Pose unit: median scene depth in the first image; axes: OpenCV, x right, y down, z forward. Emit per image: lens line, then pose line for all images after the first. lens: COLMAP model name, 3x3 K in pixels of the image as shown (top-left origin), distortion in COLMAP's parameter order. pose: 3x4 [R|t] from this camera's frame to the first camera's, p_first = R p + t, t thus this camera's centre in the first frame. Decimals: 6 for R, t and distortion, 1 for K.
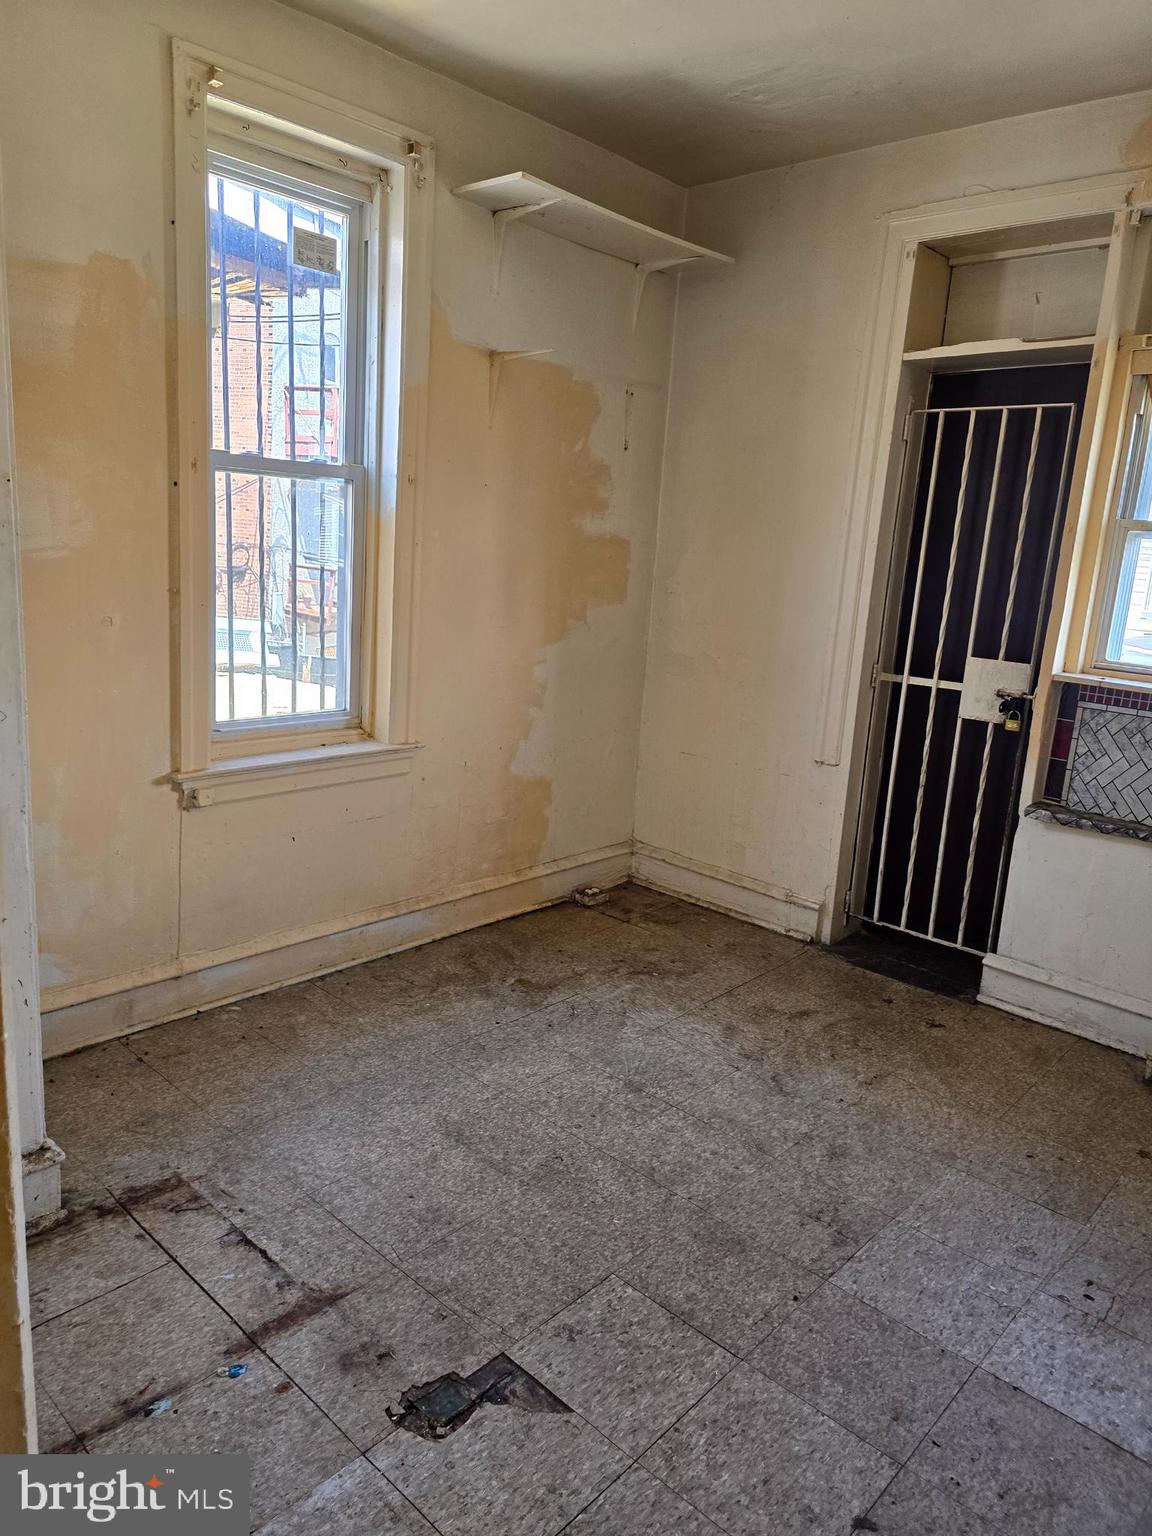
lens RADIAL K [[1058.2, 0, 564.2], [0, 1058.2, 767.5], [0, 0, 1]] dist [0.046897, -0.047305]
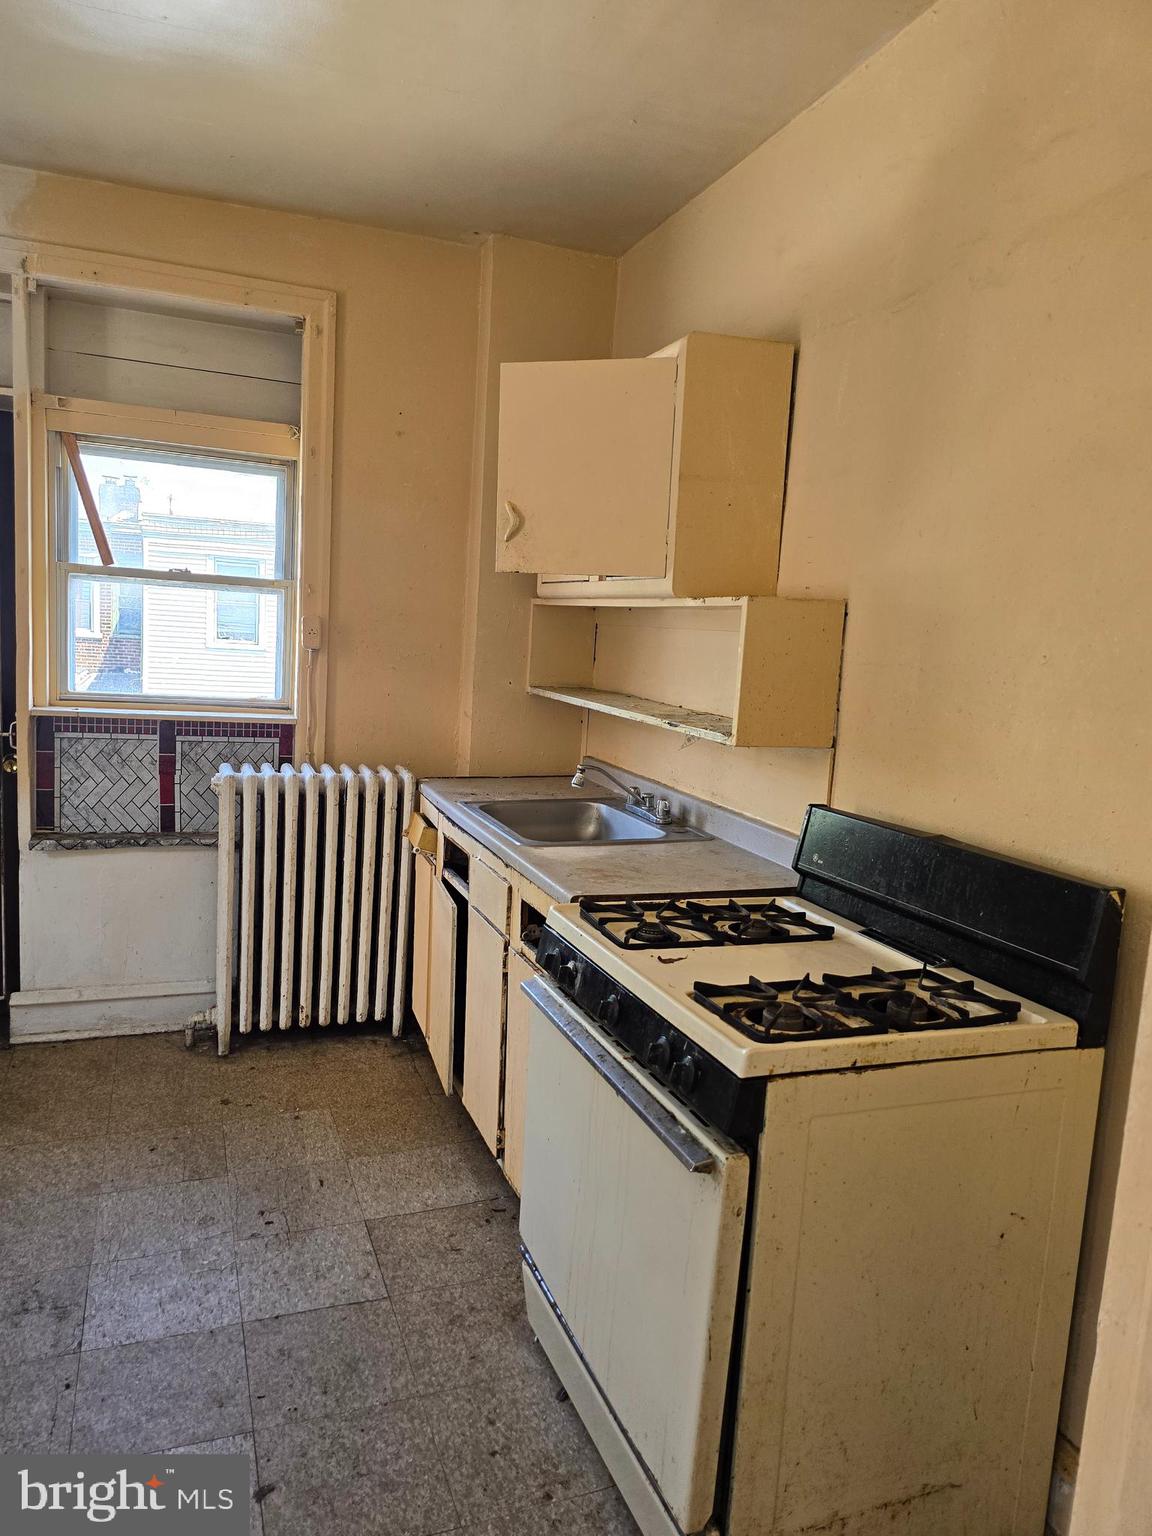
lens RADIAL K [[1058.2, 0, 561.4], [0, 1058.2, 768.6], [0, 0, 1]] dist [0.046897, -0.047305]
pose [[0.439253, -0.156833, 0.884568, -0.250319], [0.161840, 0.982349, 0.093803, -0.047033], [-0.883665, 0.101955, 0.456882, 0.080463]]
